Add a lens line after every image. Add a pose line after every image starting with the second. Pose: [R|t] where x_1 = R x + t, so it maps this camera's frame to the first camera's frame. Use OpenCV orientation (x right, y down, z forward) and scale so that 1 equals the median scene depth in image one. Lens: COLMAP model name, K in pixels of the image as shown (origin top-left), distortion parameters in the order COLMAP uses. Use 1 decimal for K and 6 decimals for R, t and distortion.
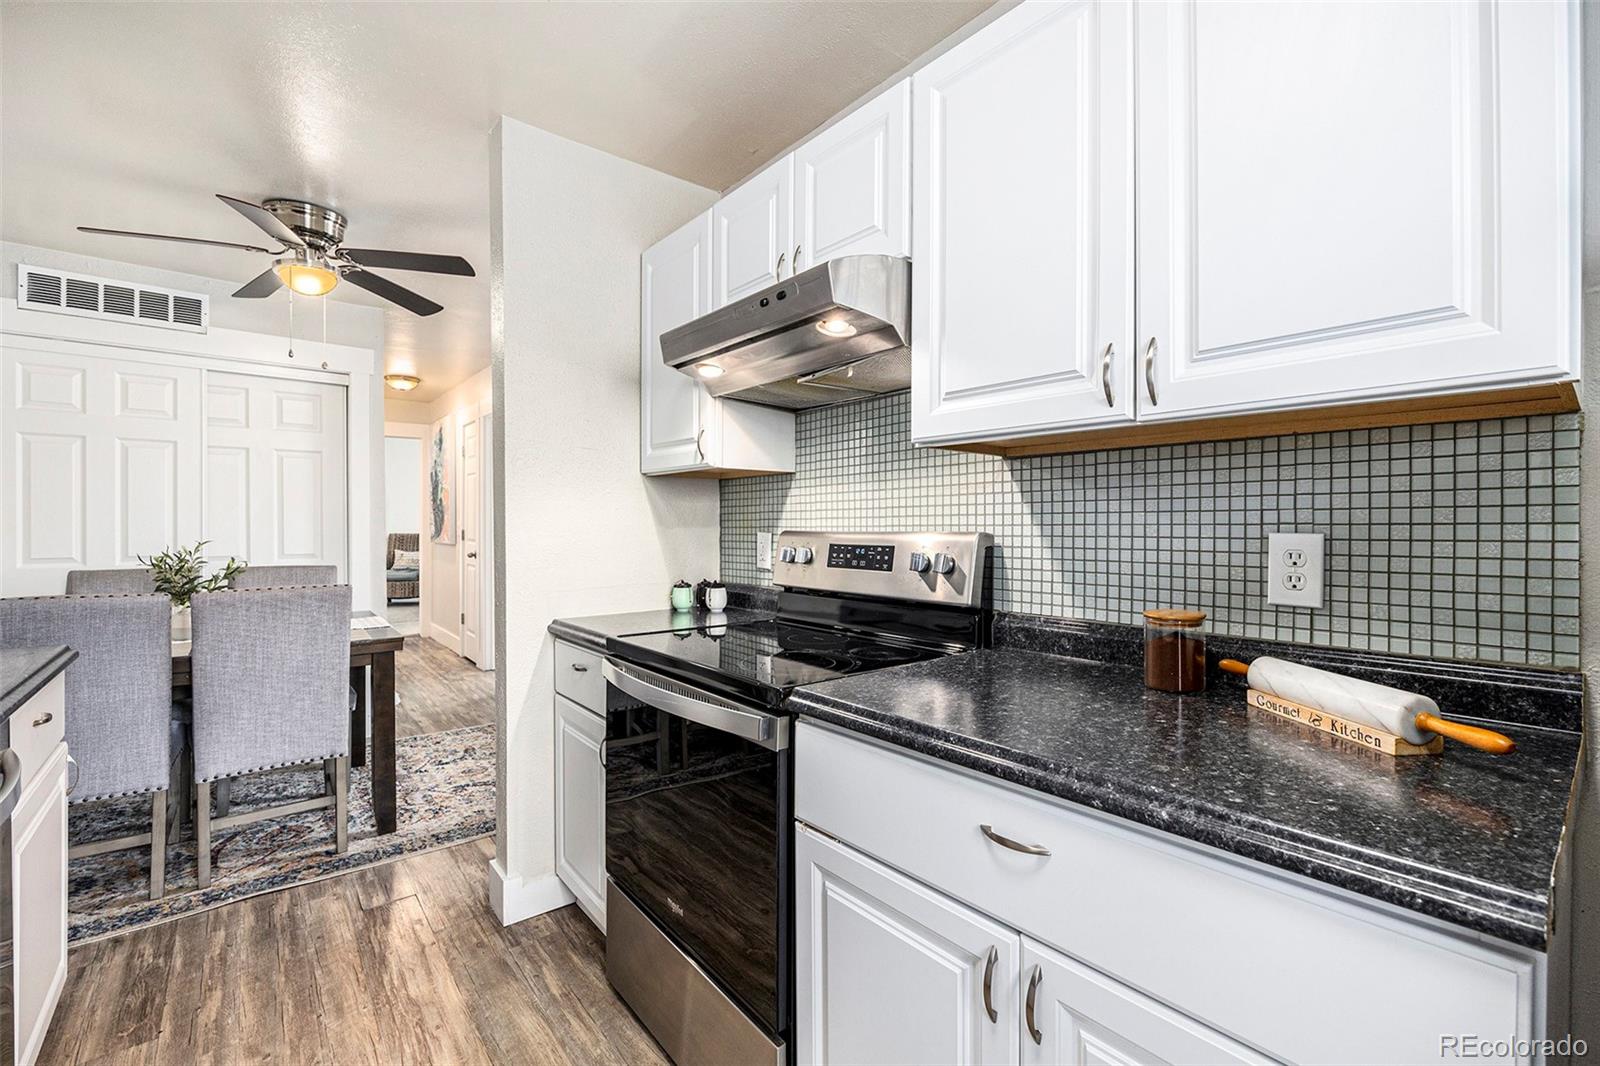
lens RADIAL K [[699.2, 0, 798.3], [0, 699.2, 527.7], [0, 0, 1]] dist [0.001407, -0.000010]
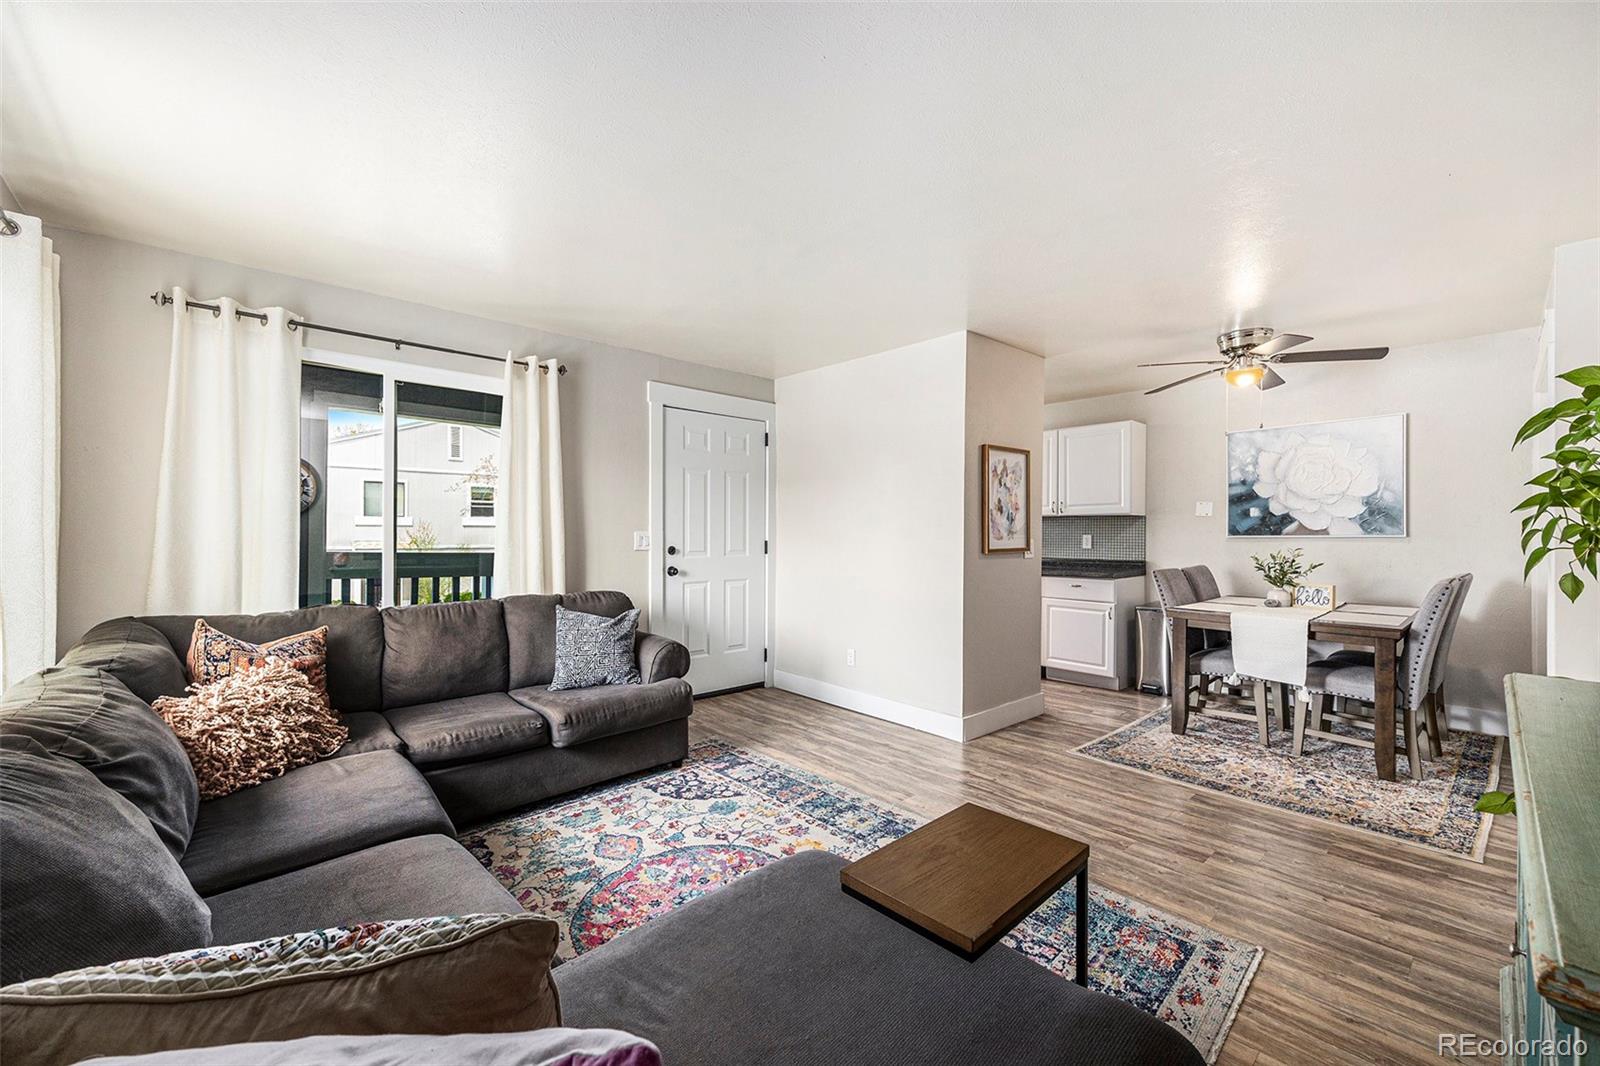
lens RADIAL K [[635.6, 0, 807.1], [0, 635.6, 534.9], [0, 0, 1]] dist [0.001218, 0.000037]
pose [[-0.997655, -0.001950, -0.068412, 0.319487], [-0.002909, 0.999899, 0.013924, -0.025498], [0.068378, 0.014090, -0.997560, 2.223189]]
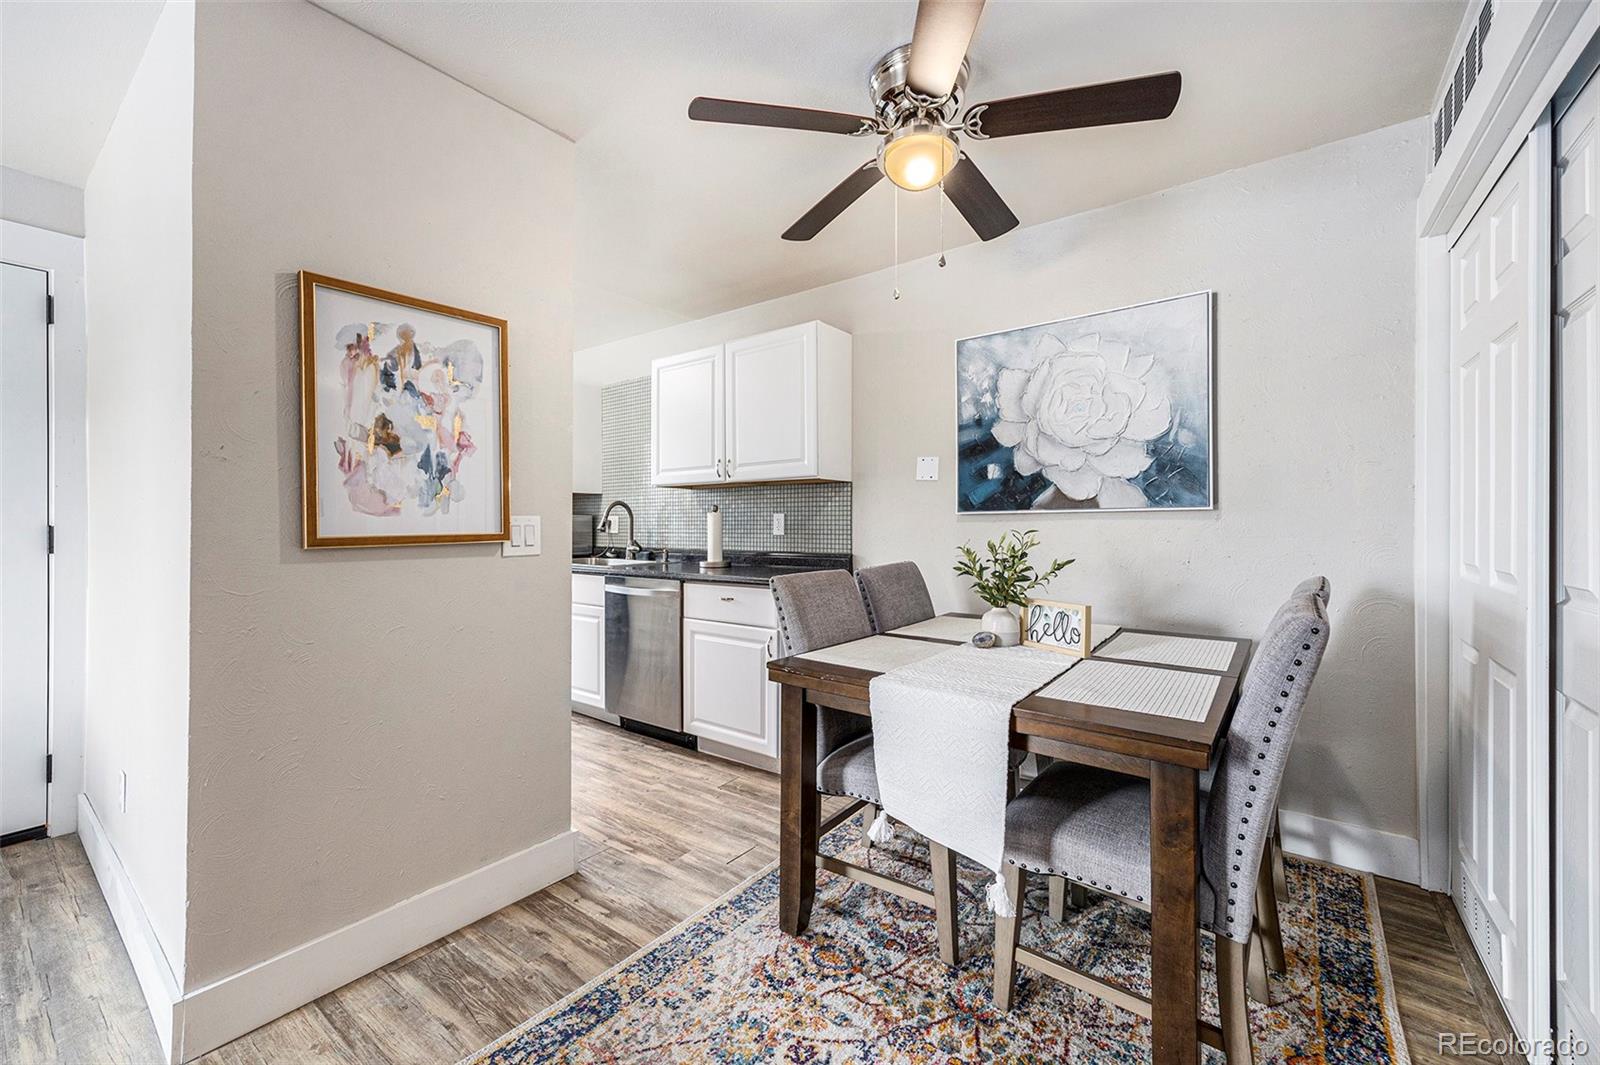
lens RADIAL K [[635.6, 0, 801.3], [0, 635.6, 525.4], [0, 0, 1]] dist [0.001218, 0.000037]
pose [[-0.967174, 0.002721, -0.254099, -0.404844], [-0.001217, 0.999882, 0.015341, 0.003710], [0.254111, 0.015146, -0.967057, 1.541961]]
